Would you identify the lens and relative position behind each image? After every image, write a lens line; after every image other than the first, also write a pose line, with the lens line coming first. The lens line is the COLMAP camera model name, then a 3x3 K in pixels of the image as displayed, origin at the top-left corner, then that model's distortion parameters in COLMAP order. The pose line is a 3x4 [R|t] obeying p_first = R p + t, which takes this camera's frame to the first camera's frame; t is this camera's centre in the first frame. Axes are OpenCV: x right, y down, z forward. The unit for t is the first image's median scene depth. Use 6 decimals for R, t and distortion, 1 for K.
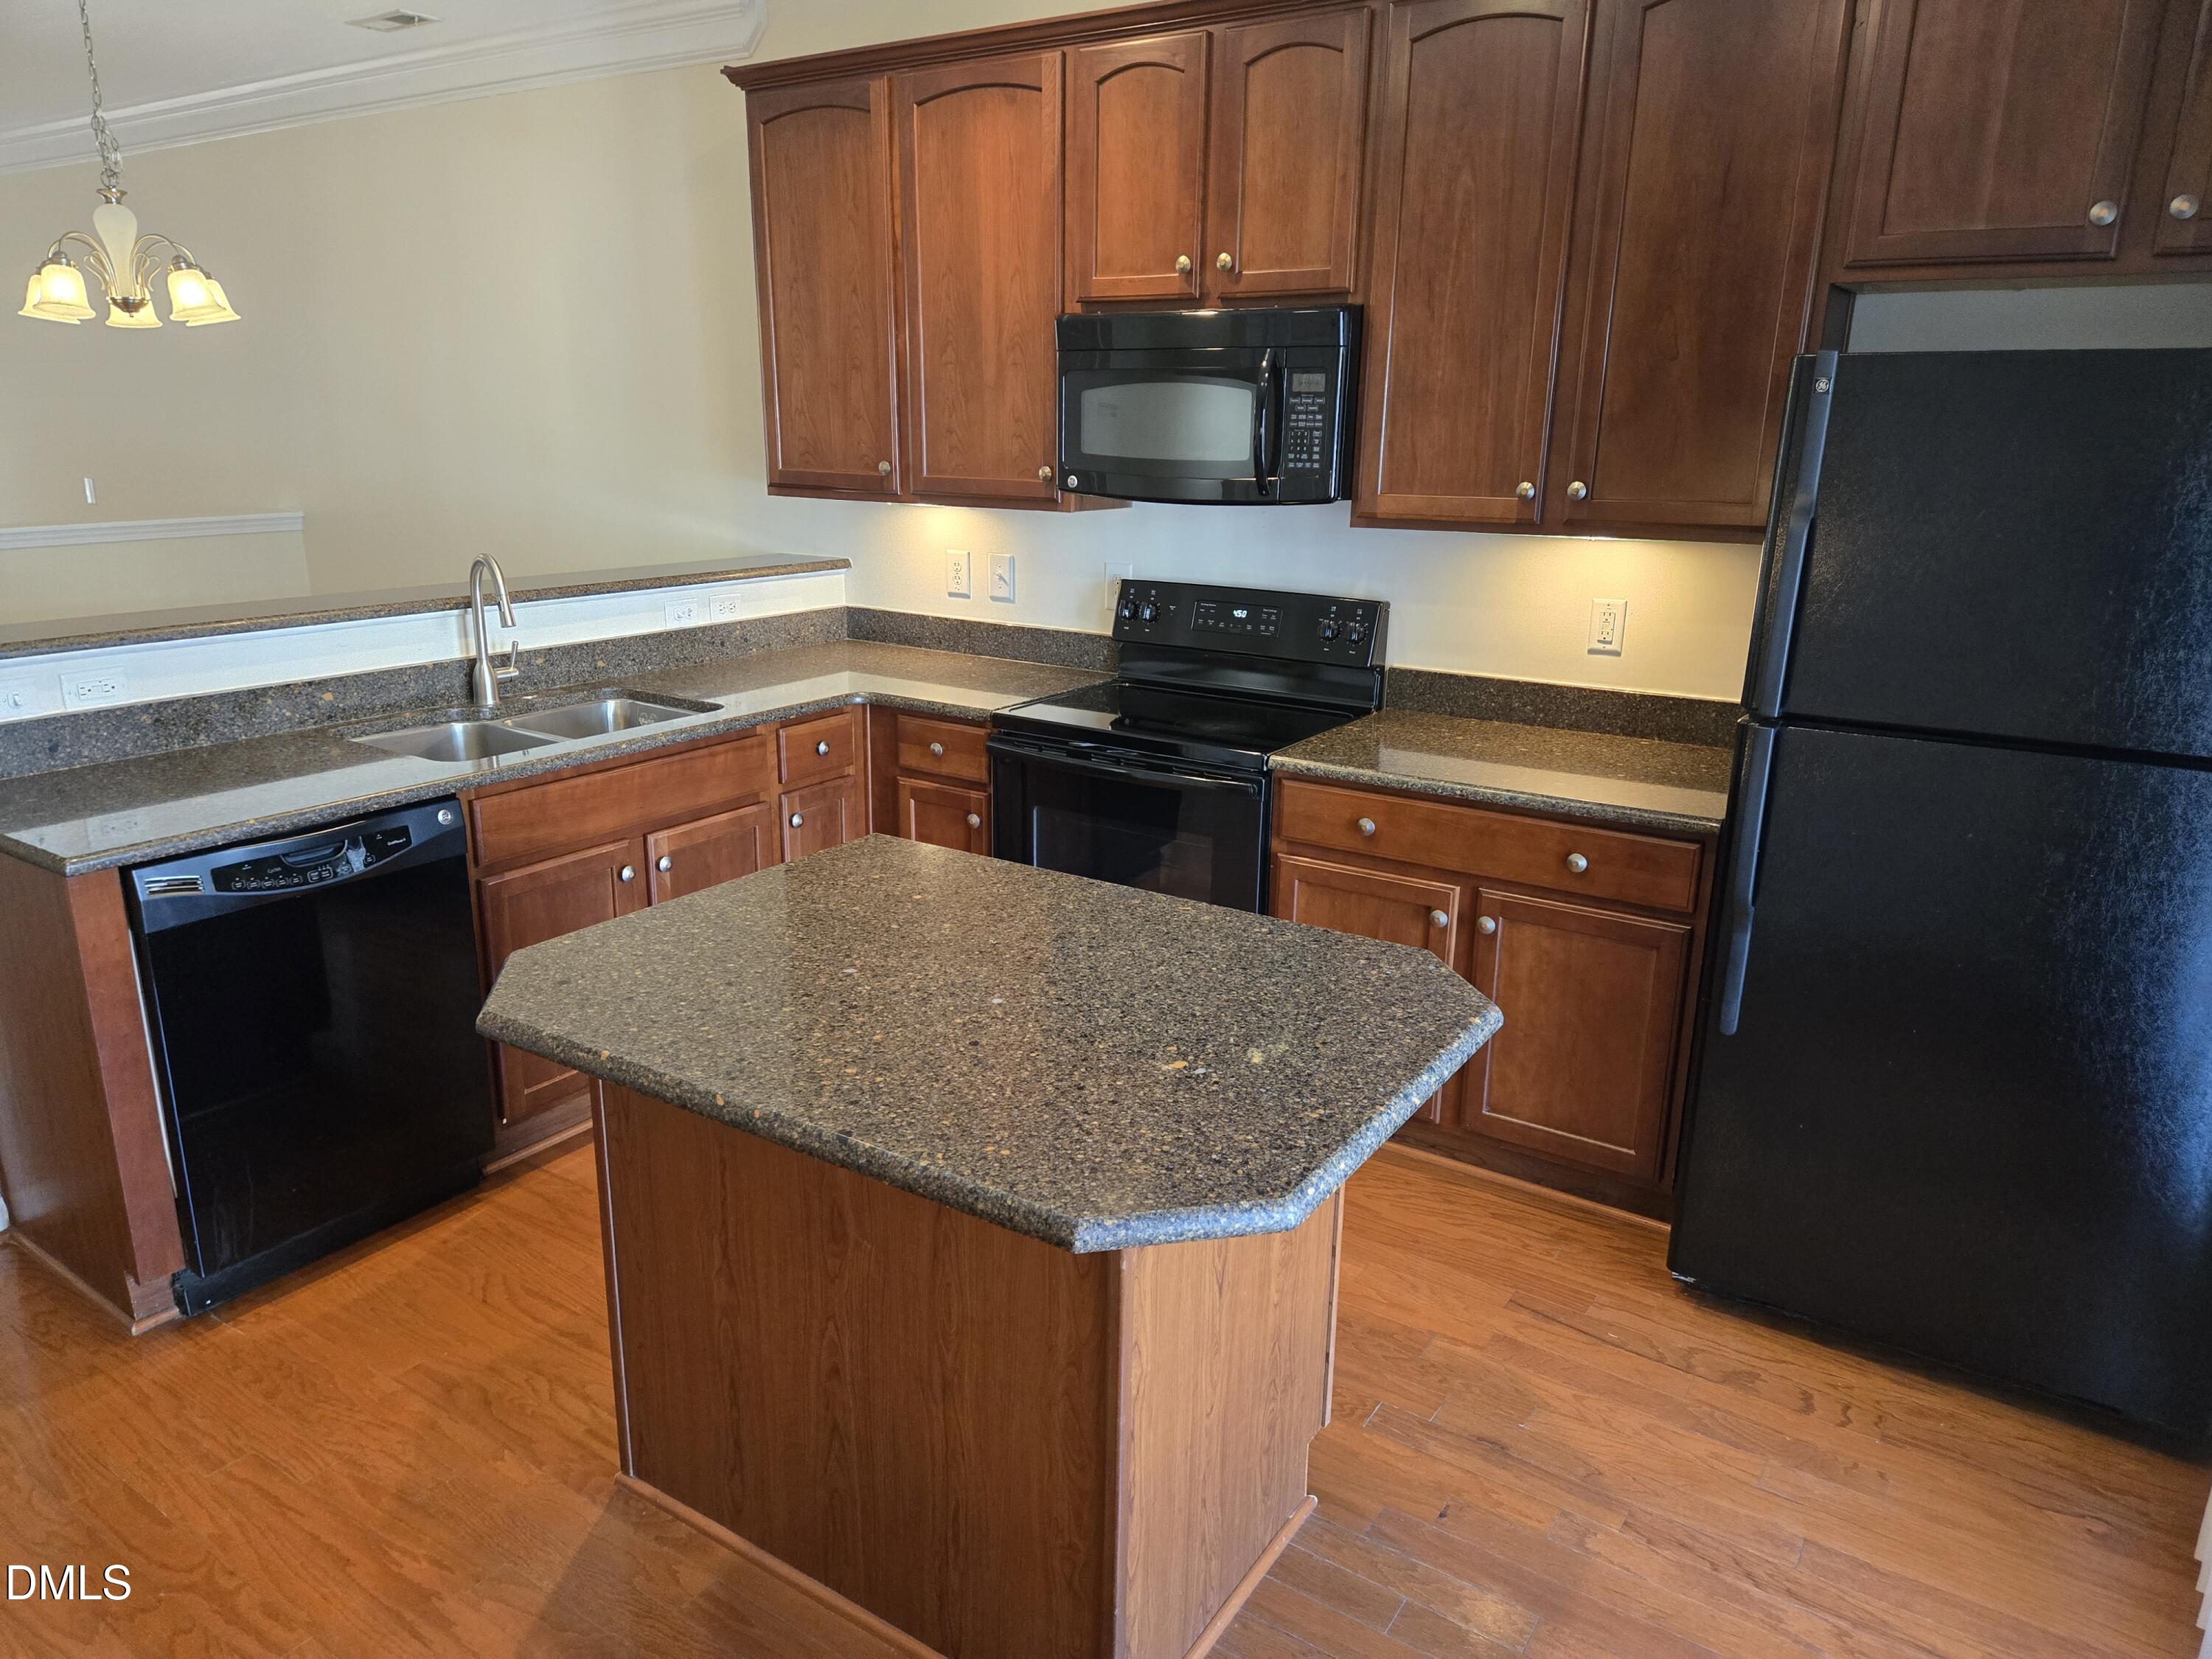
lens RADIAL K [[1468.7, 0, 1106.0], [0, 1468.7, 829.5], [0, 0, 1]] dist [0.035062, 0.000115]
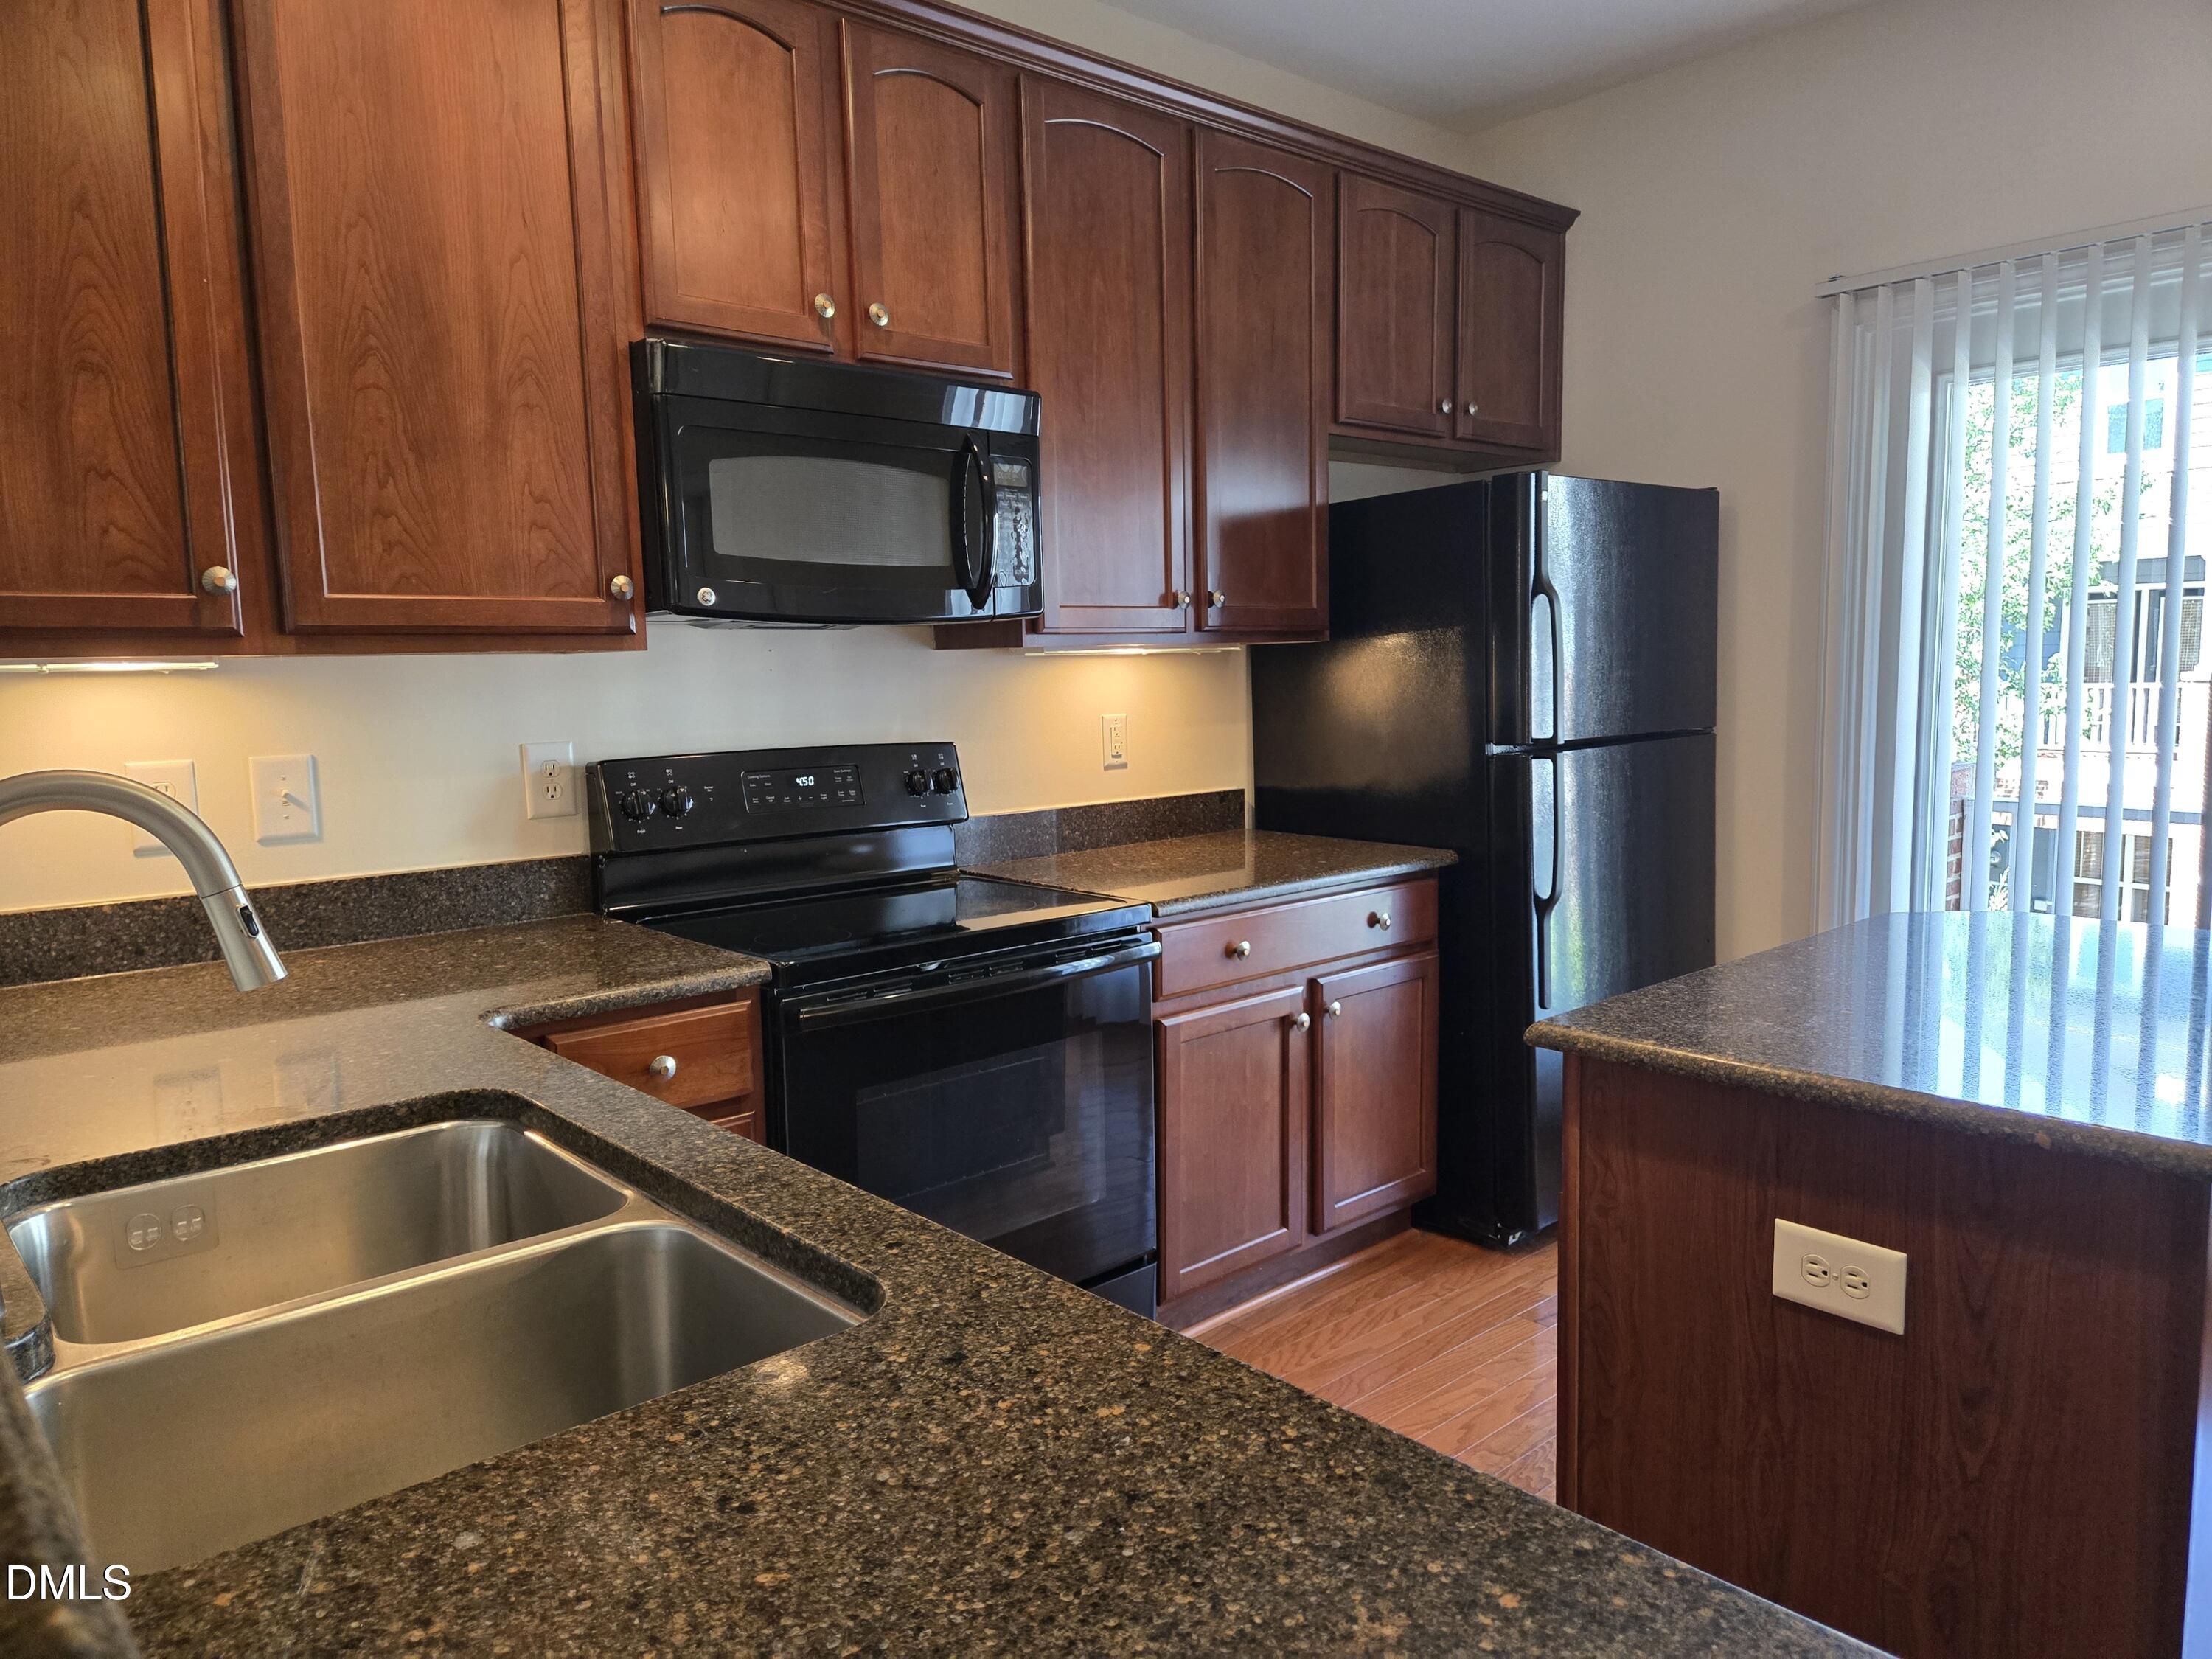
lens RADIAL K [[1524.5, 0, 1106.0], [0, 1524.5, 829.5], [0, 0, 1]] dist [0.018069, -0.000495]
pose [[0.247975, -0.121717, 0.961090, -0.609410], [0.284326, 0.957530, 0.047906, -0.118362], [-0.926103, 0.261383, 0.272051, 0.664582]]
